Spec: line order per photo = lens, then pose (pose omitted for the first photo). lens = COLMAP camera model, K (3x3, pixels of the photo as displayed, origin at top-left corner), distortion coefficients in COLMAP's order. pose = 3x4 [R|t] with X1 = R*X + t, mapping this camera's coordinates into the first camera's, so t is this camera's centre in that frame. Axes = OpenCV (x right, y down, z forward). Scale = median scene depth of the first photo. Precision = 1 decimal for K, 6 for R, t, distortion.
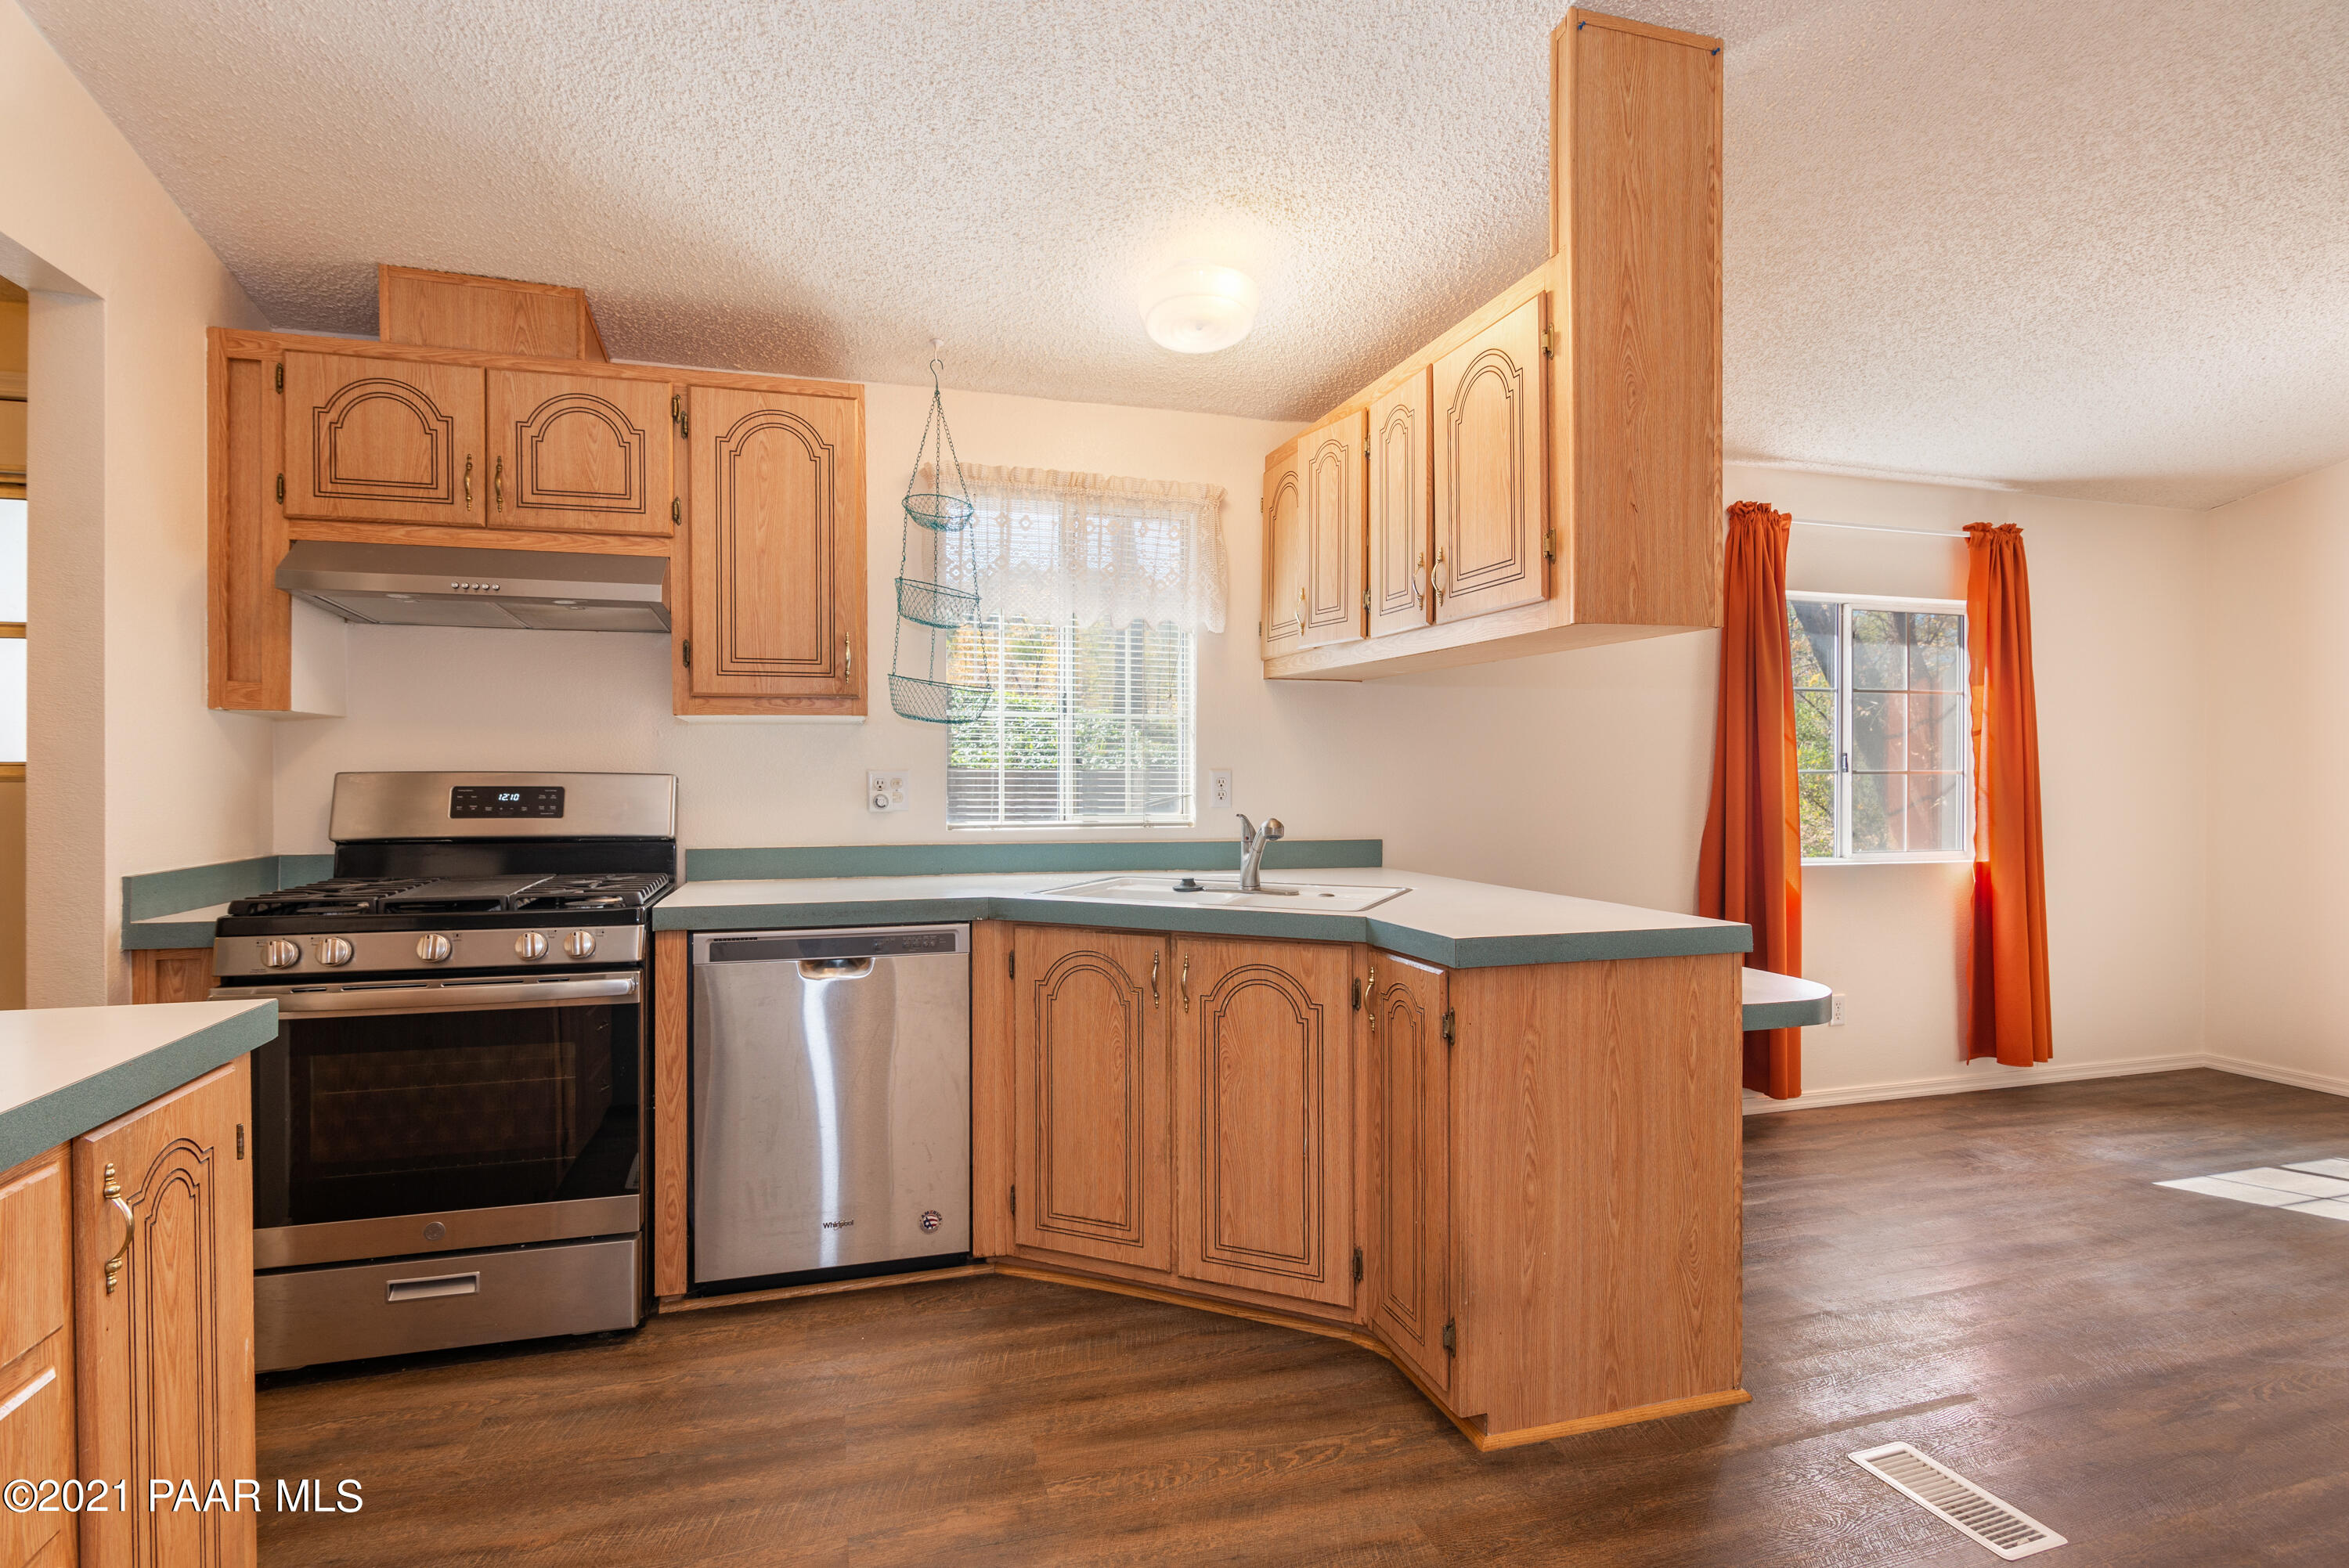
lens RADIAL K [[1144.8, 0, 1185.9], [0, 1144.8, 791.2], [0, 0, 1]] dist [-0.003293, -0.001378]
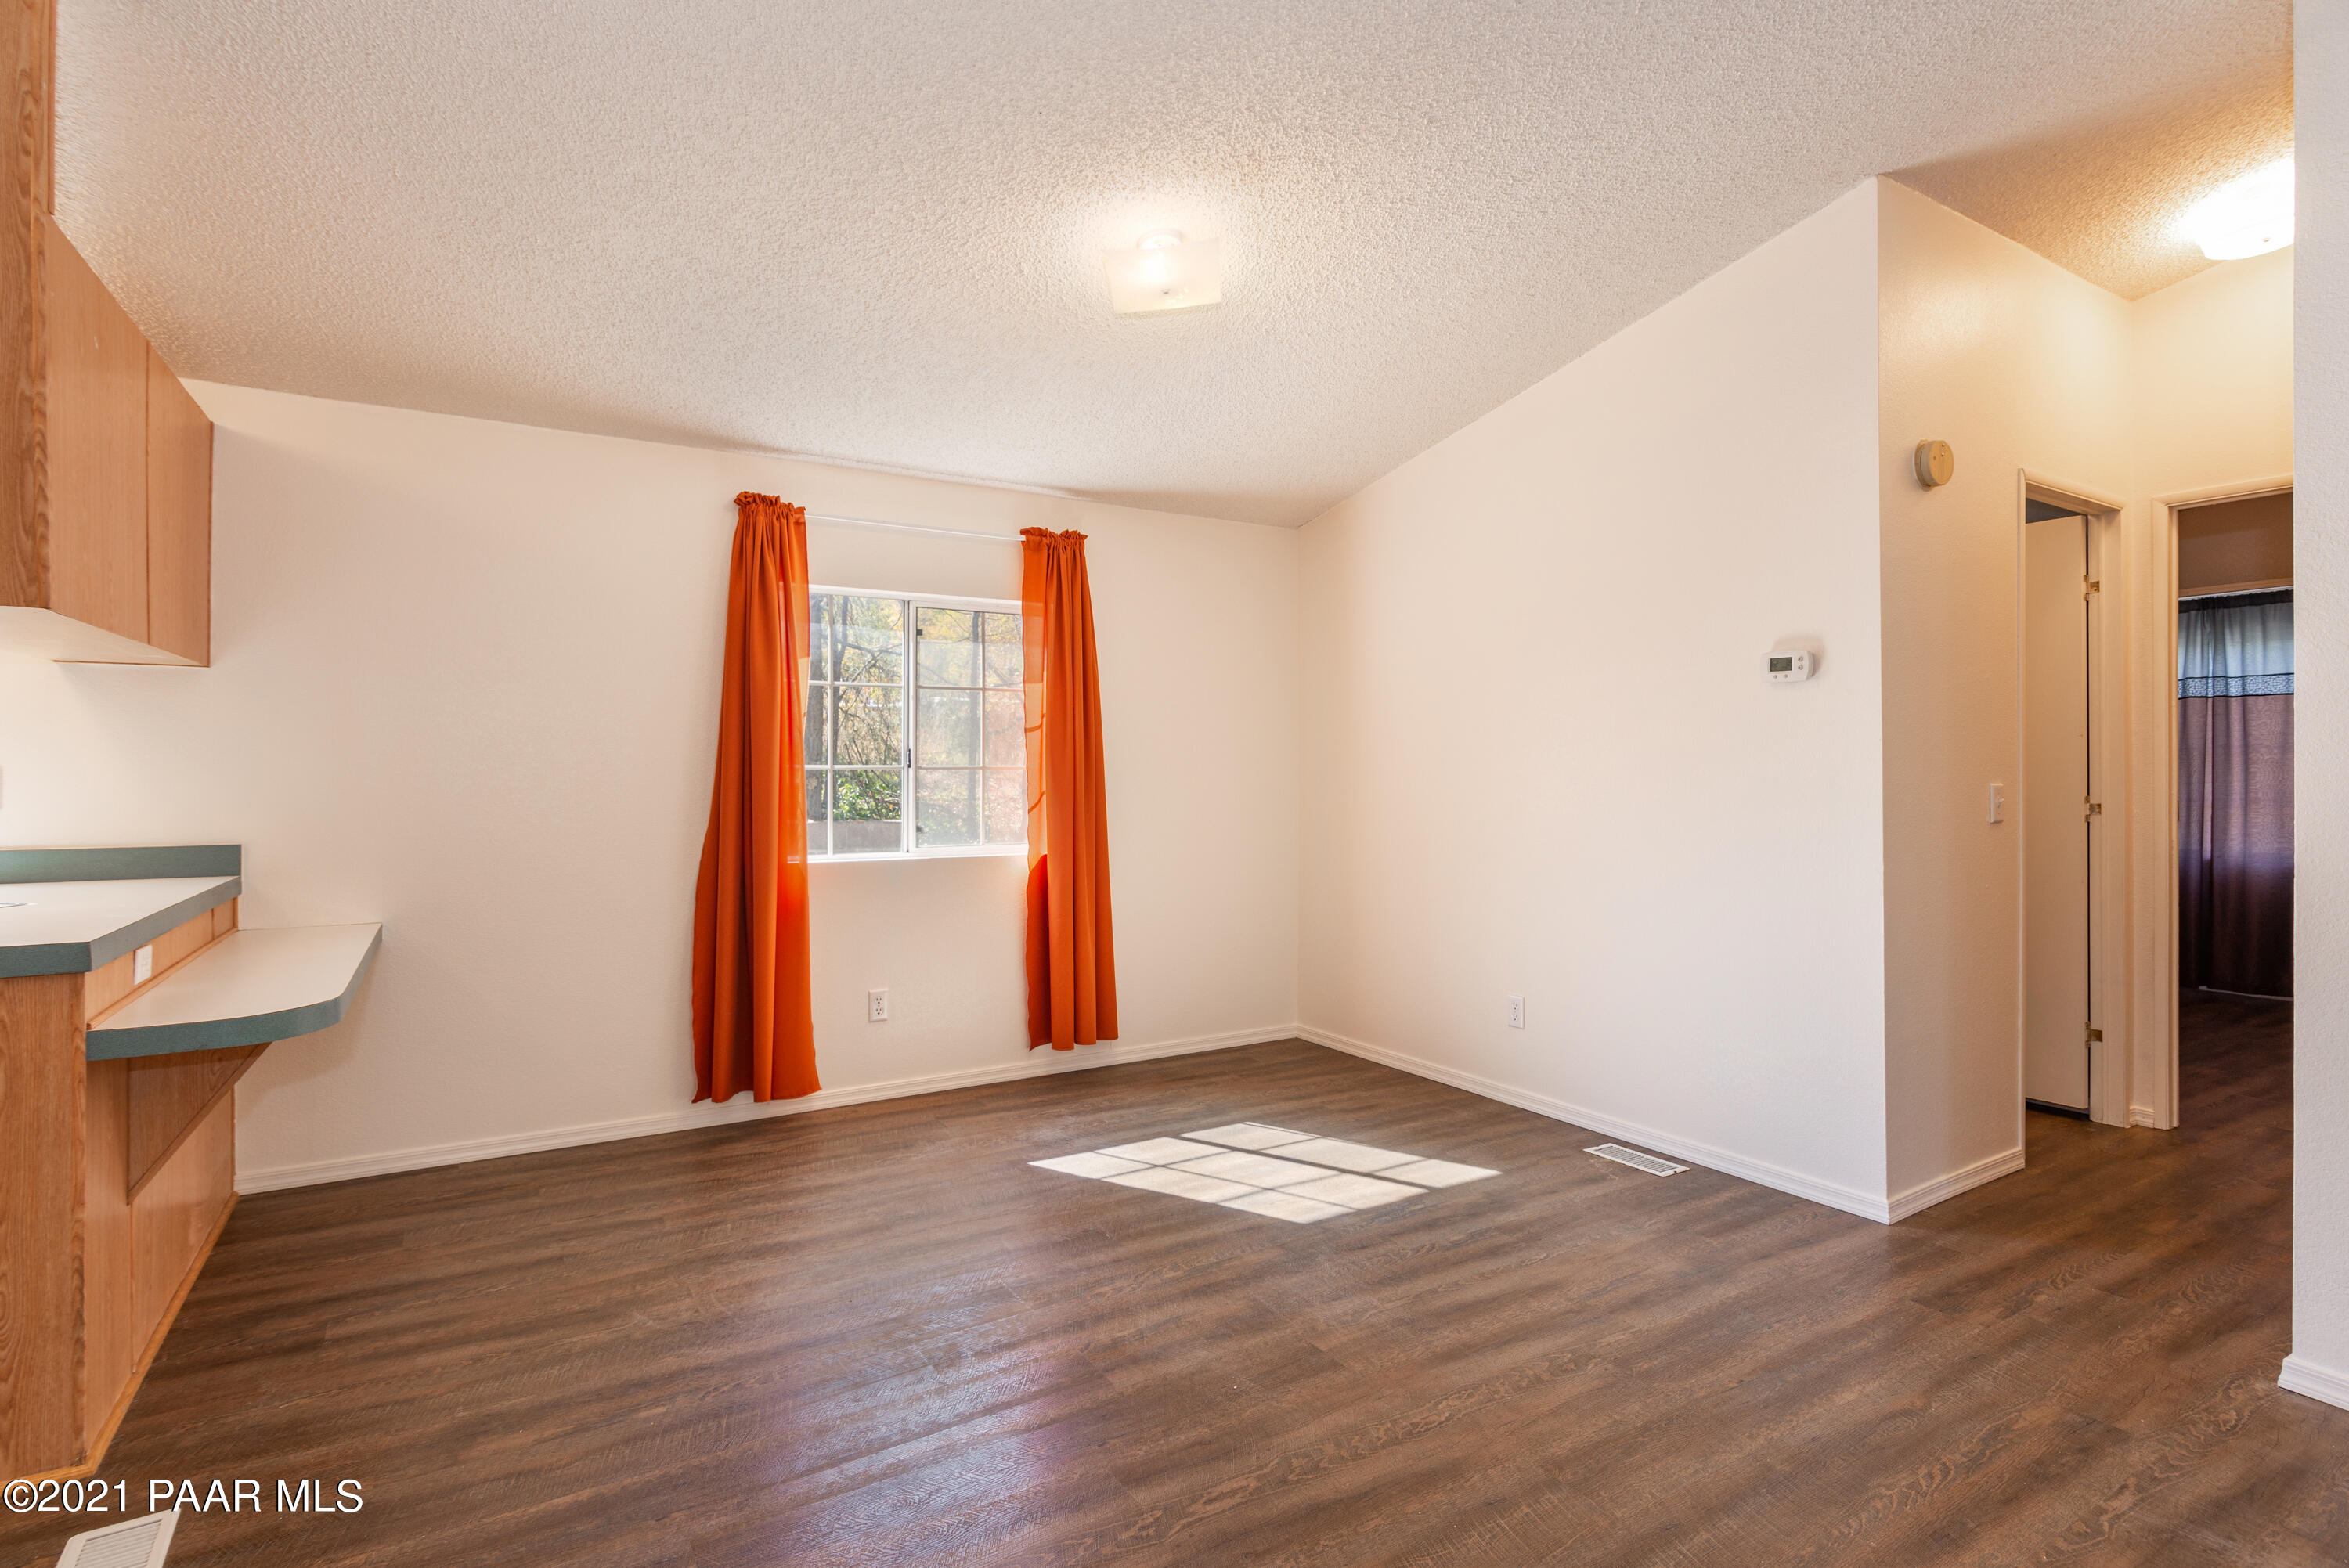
lens RADIAL K [[1144.8, 0, 1182.1], [0, 1144.8, 774.0], [0, 0, 1]] dist [-0.003293, -0.001378]
pose [[0.968201, -0.002200, 0.250166, 0.913810], [0.004411, 0.999956, -0.008277, -0.002664], [-0.250136, 0.009117, 0.968168, -0.063531]]
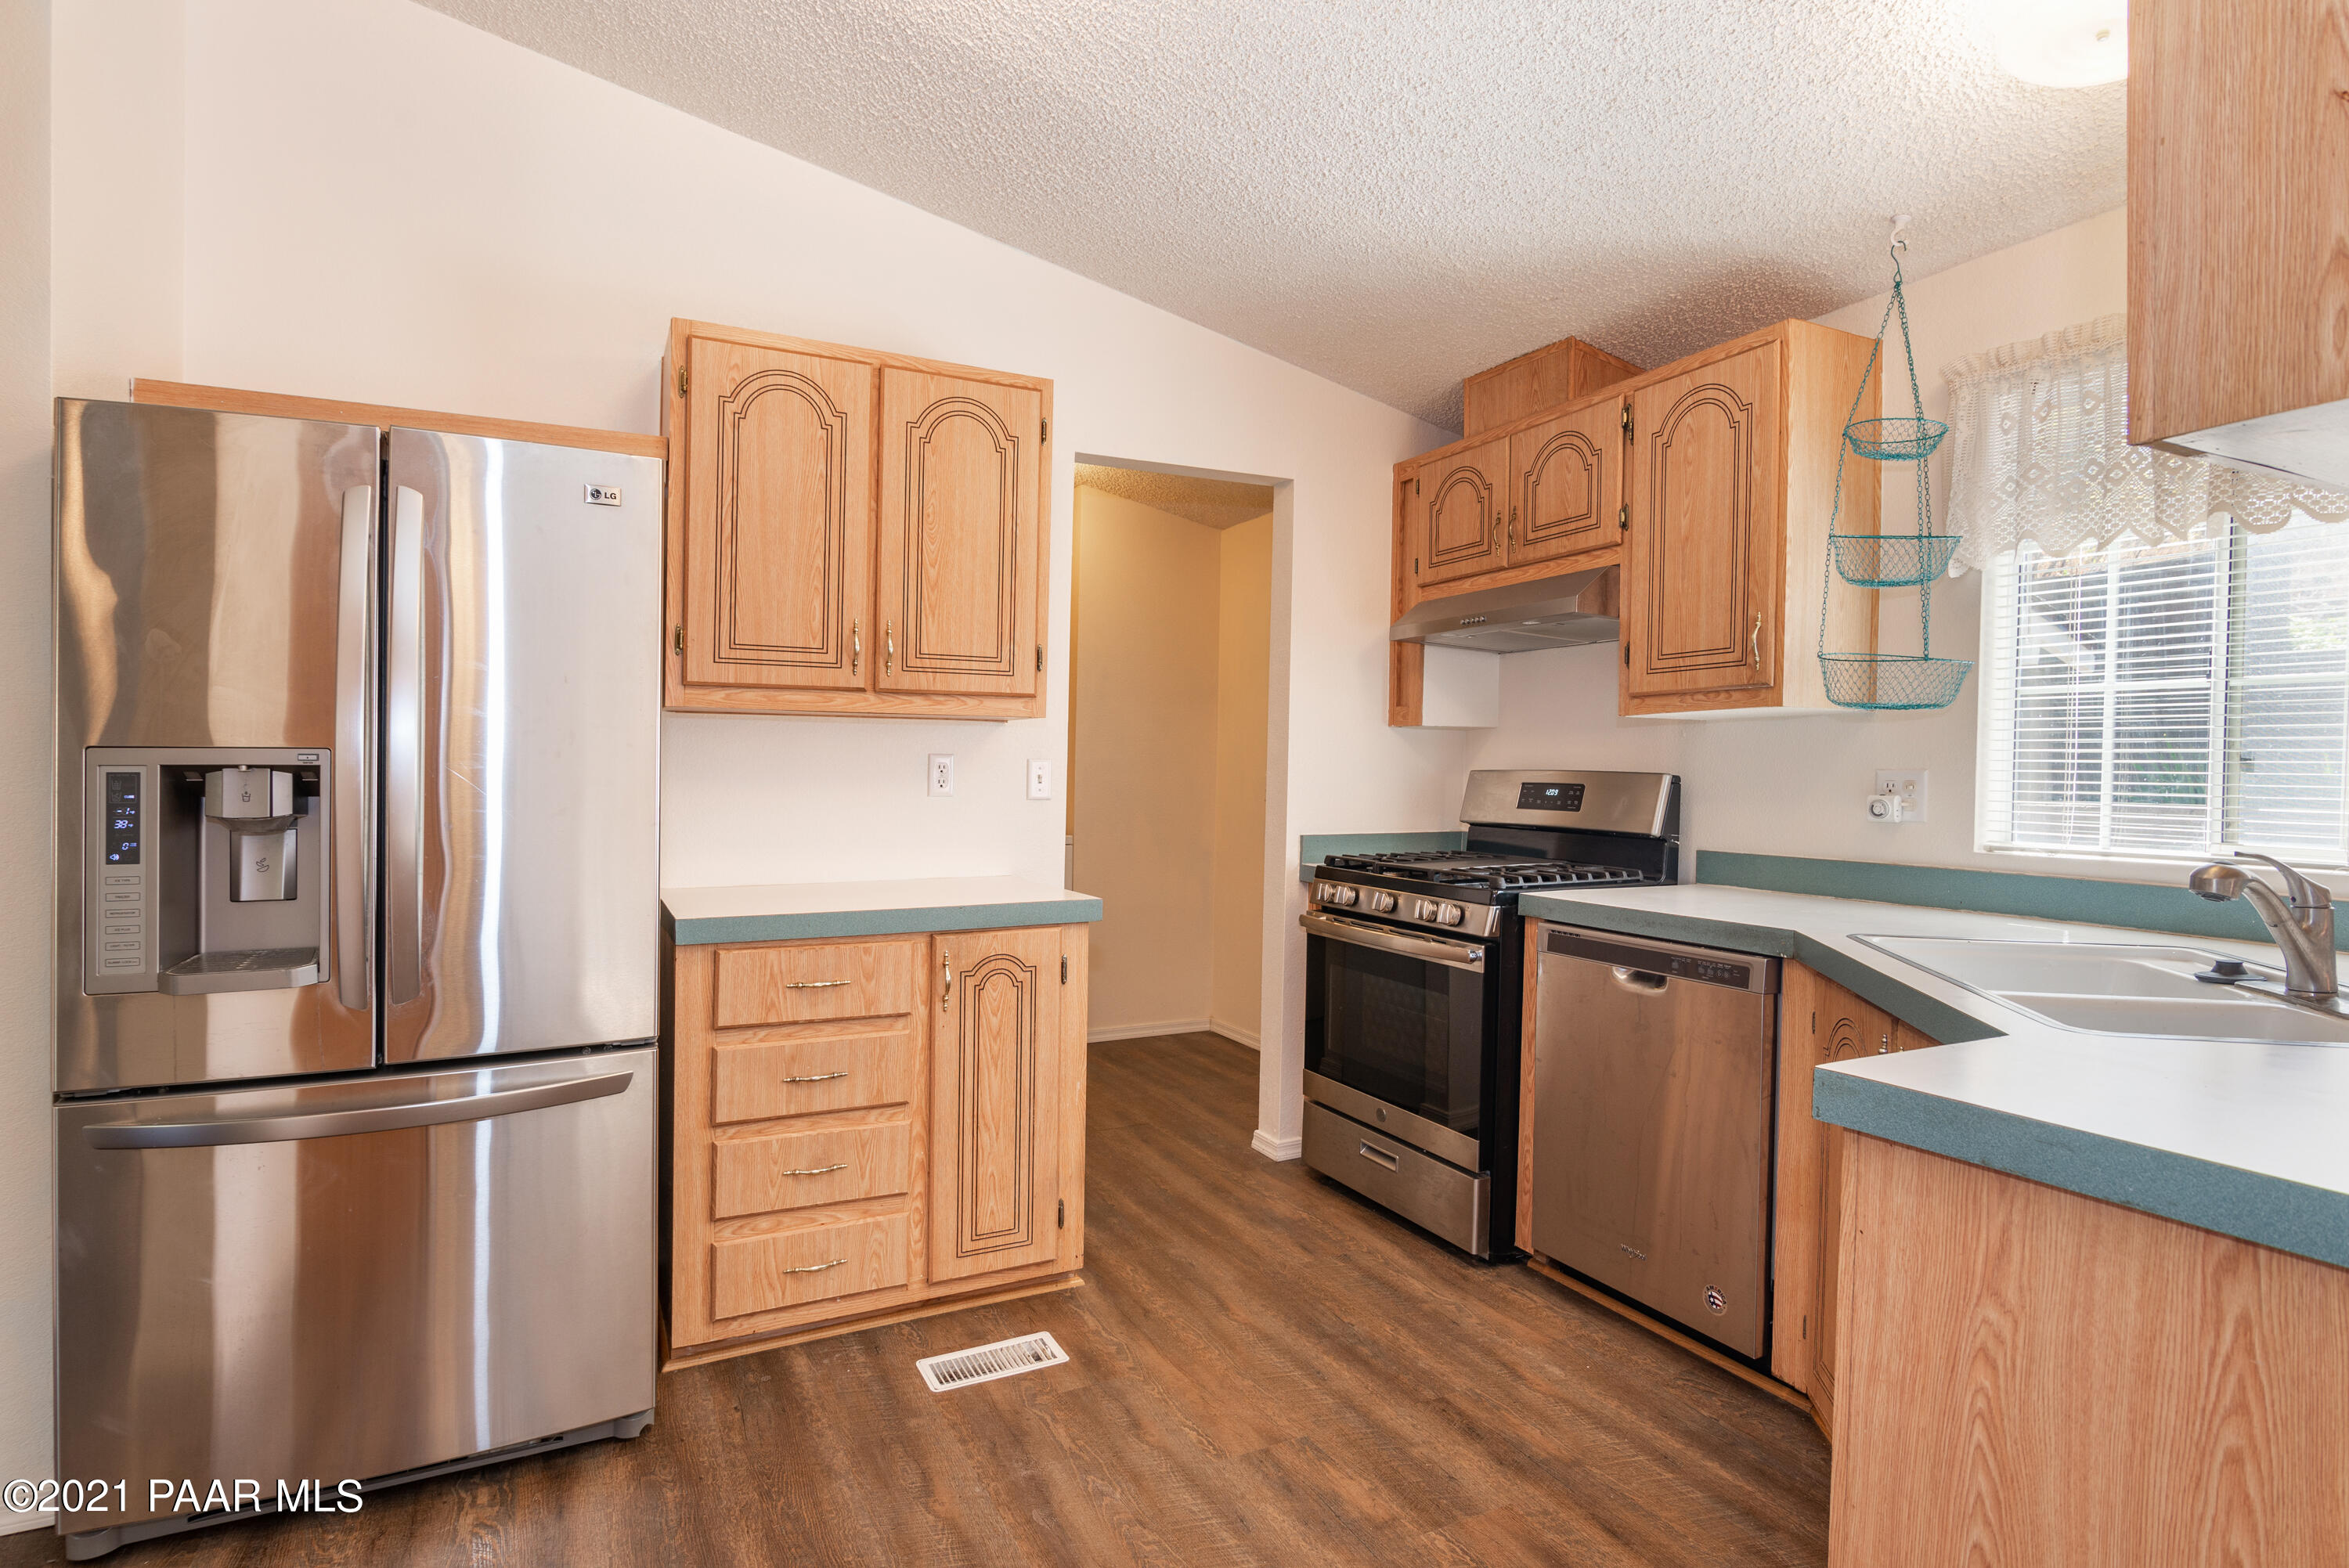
lens RADIAL K [[1210.8, 0, 1168.1], [0, 1210.8, 781.4], [0, 0, 1]] dist [-0.003545, -0.001287]
pose [[0.165499, 0.012498, -0.986131, 0.589803], [-0.019916, 0.999758, 0.009329, -0.010177], [0.986009, 0.018096, 0.165708, 0.437861]]
